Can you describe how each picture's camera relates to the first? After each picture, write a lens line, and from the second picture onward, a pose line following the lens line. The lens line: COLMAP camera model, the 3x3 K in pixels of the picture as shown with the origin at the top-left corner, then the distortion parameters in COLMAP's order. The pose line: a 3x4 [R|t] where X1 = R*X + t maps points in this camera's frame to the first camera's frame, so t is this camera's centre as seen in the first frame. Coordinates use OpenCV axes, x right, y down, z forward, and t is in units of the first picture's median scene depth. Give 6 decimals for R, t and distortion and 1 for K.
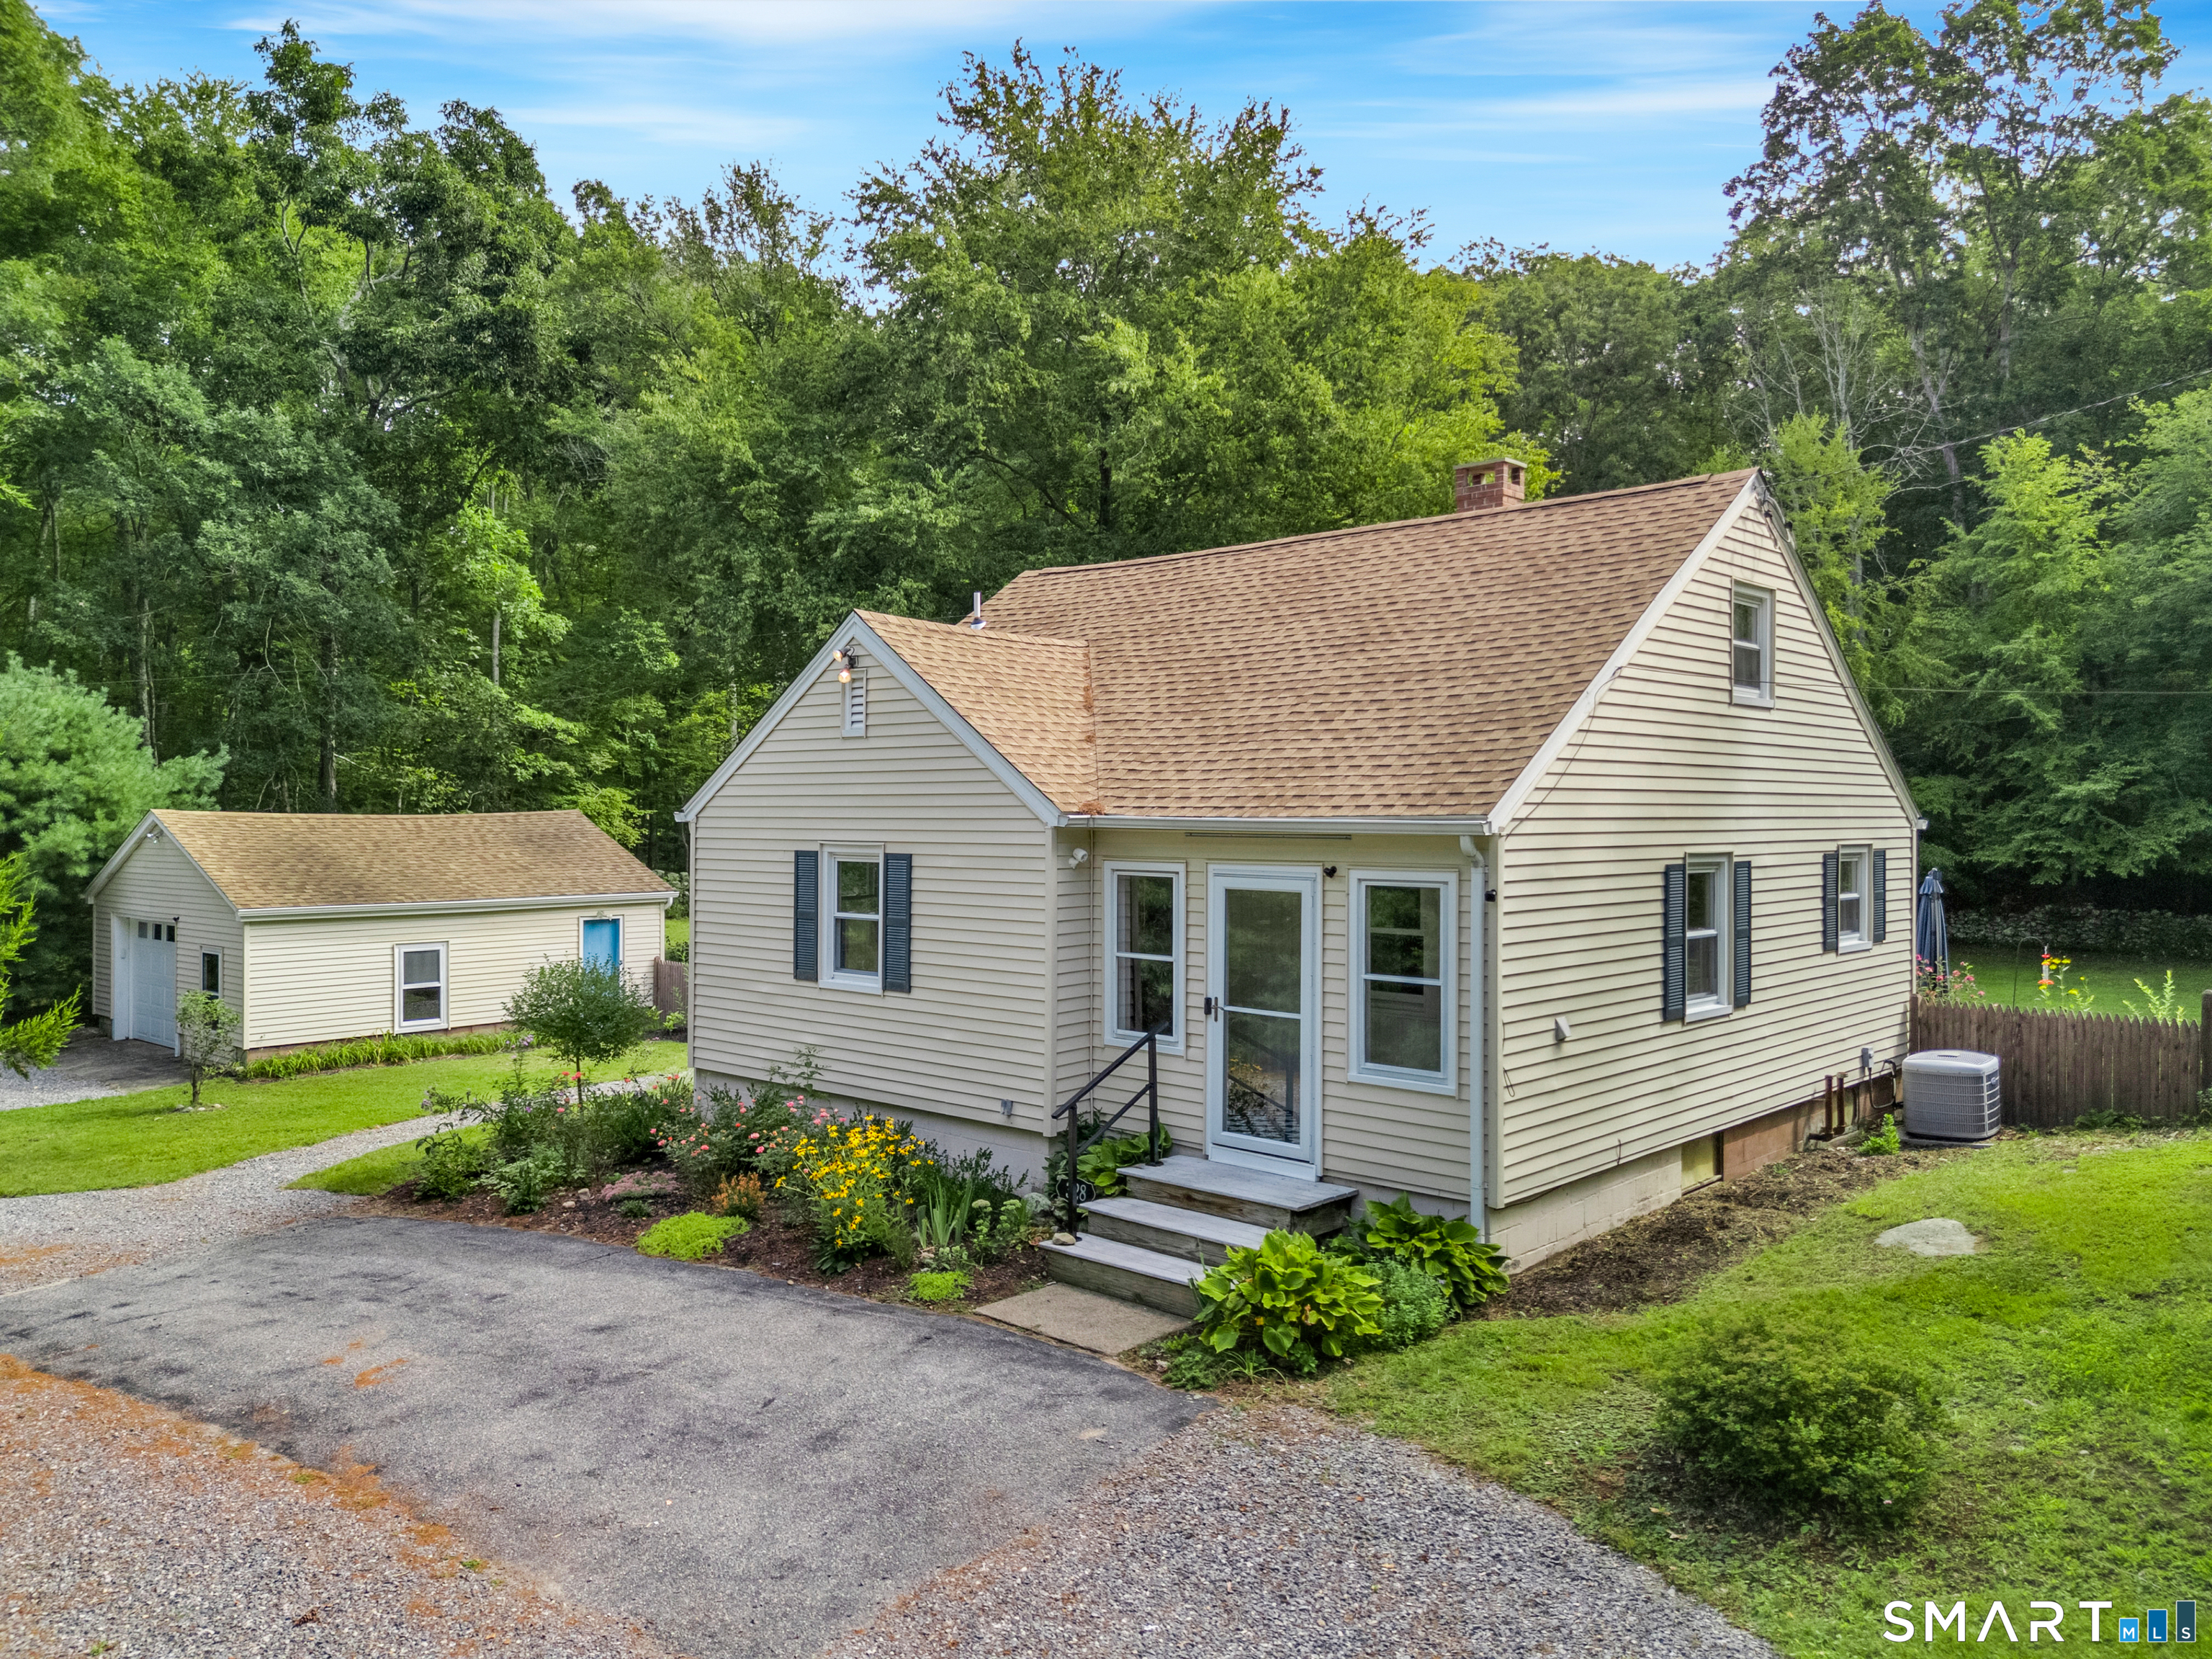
lens RADIAL K [[1613.8, 0, 1106.0], [0, 1613.8, 829.5], [0, 0, 1]] dist [0.089440, -0.103009]
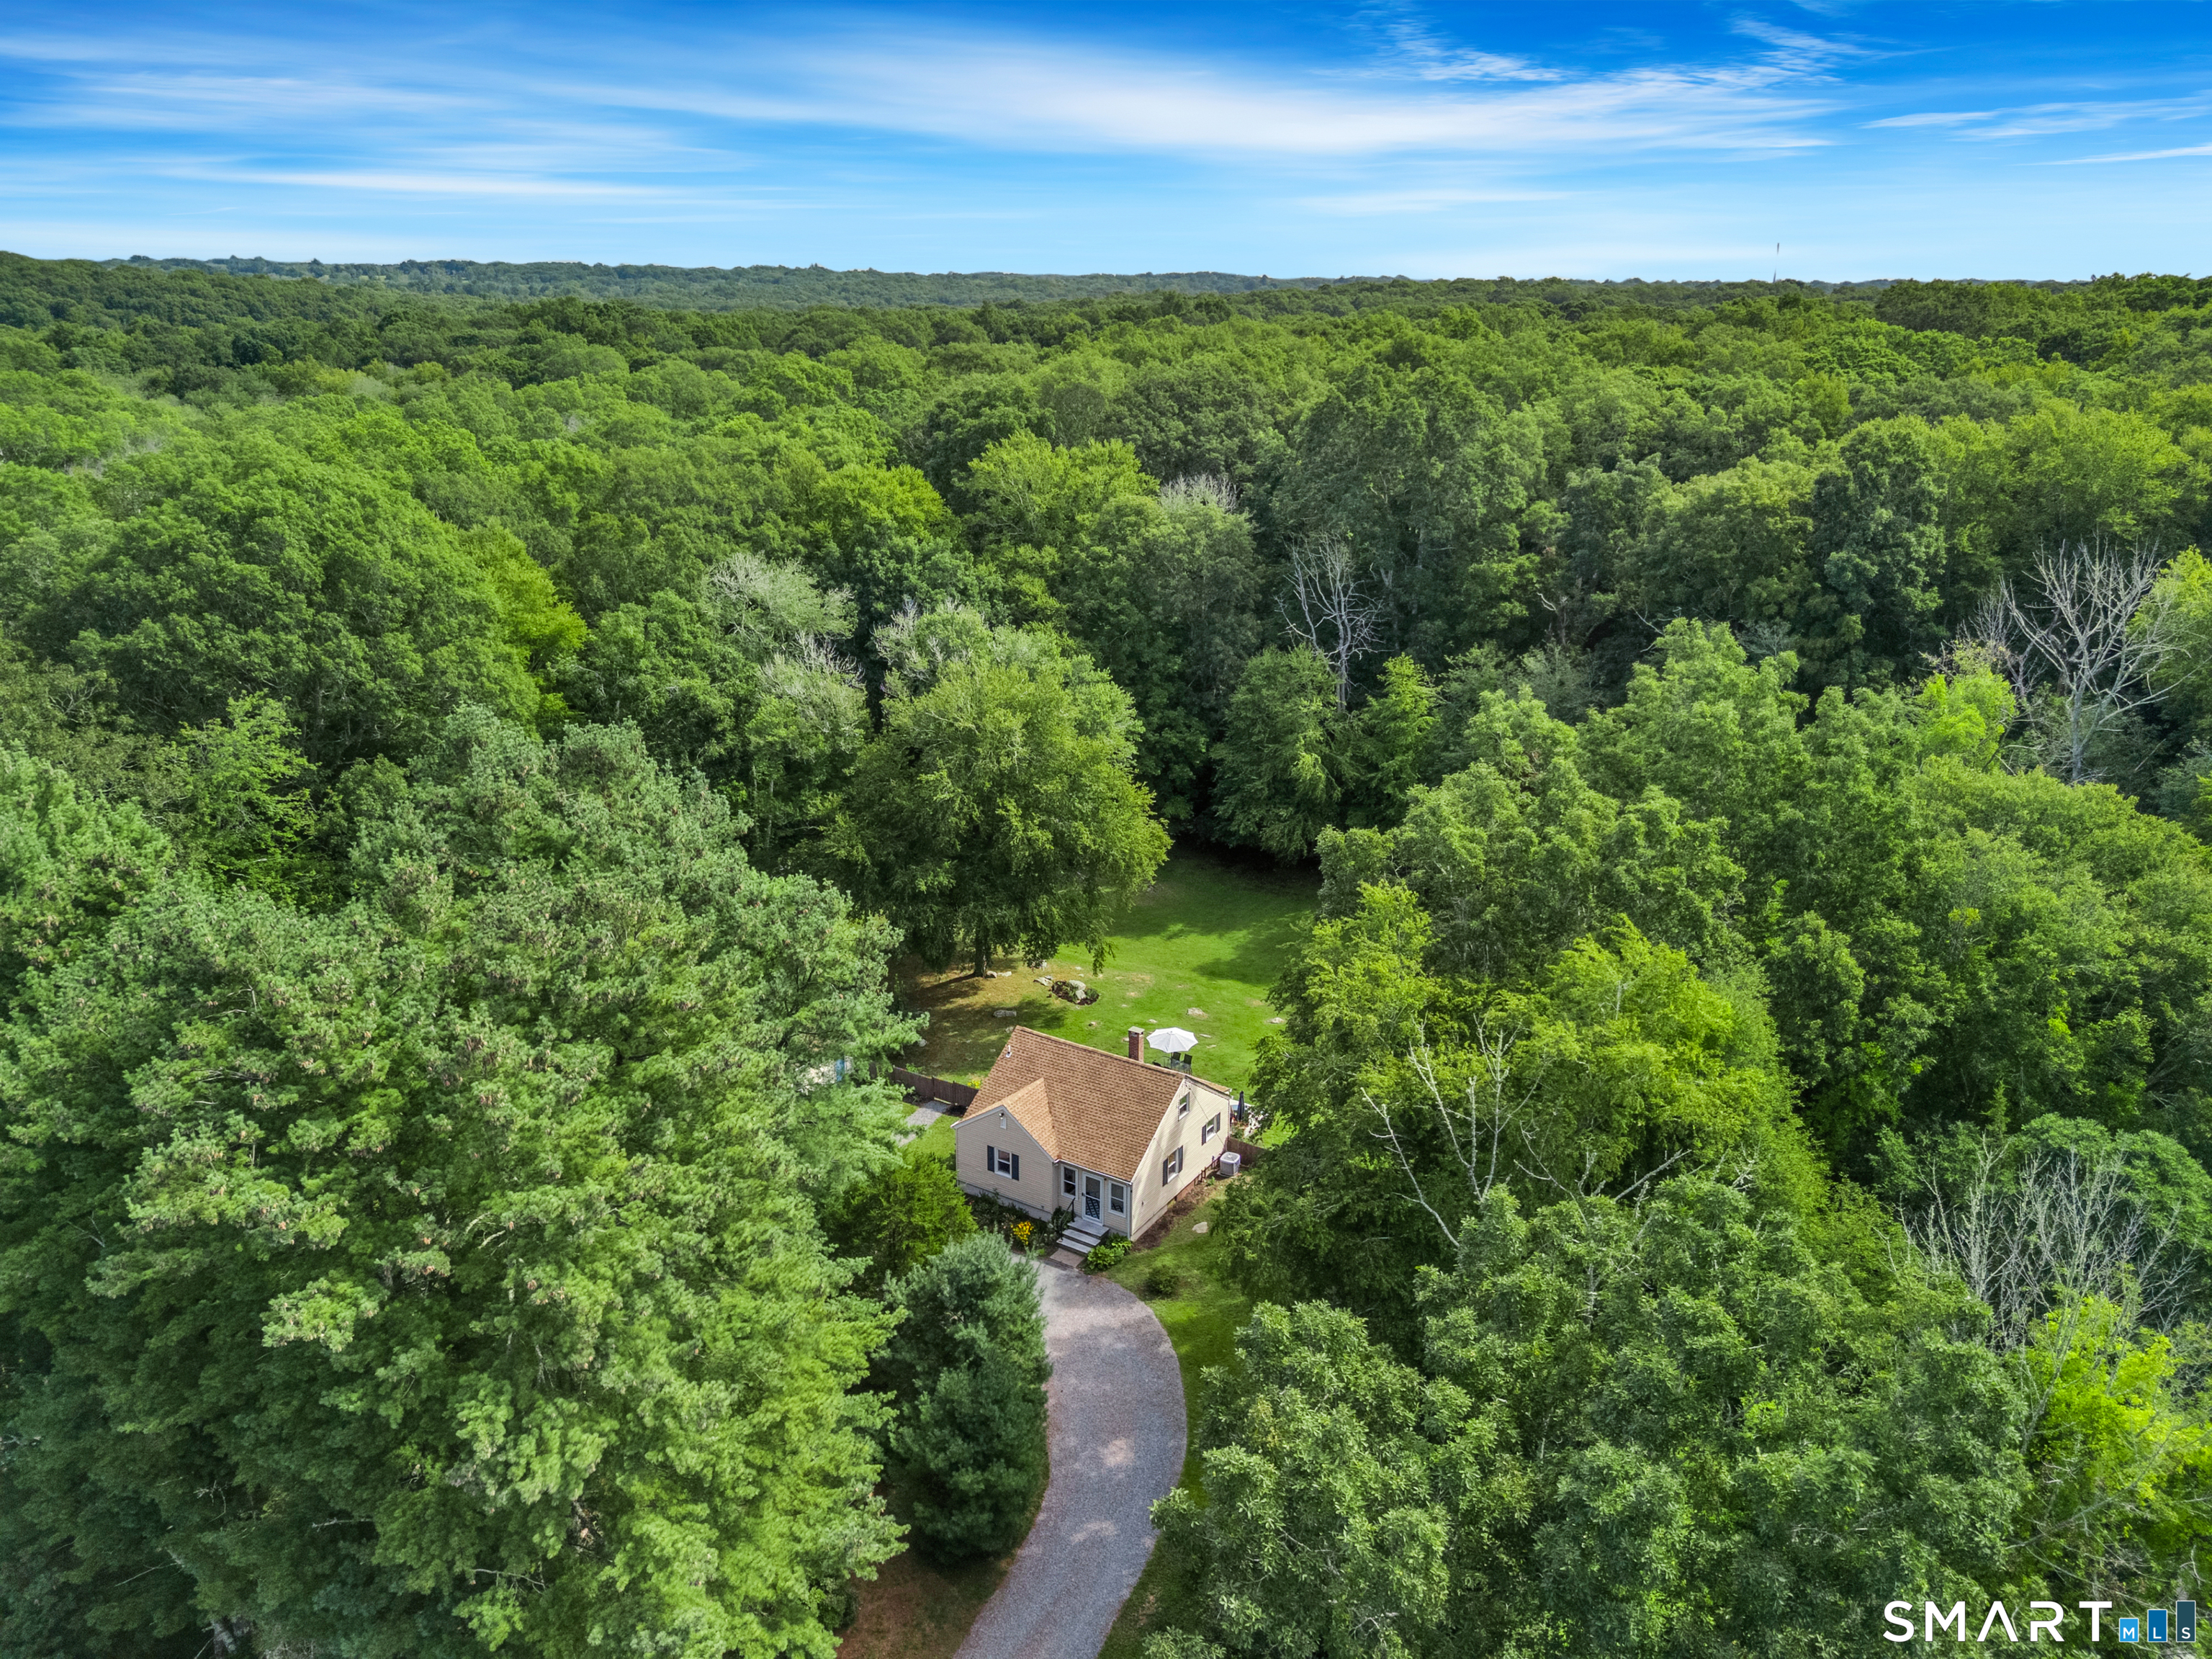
lens RADIAL K [[1613.8, 0, 1106.0], [0, 1613.8, 829.5], [0, 0, 1]] dist [0.089440, -0.103009]
pose [[0.984676, -0.062464, 0.162826, -0.659088], [0.002986, 0.939557, 0.342379, -2.862969], [-0.174370, -0.336646, 0.925345, -3.590367]]
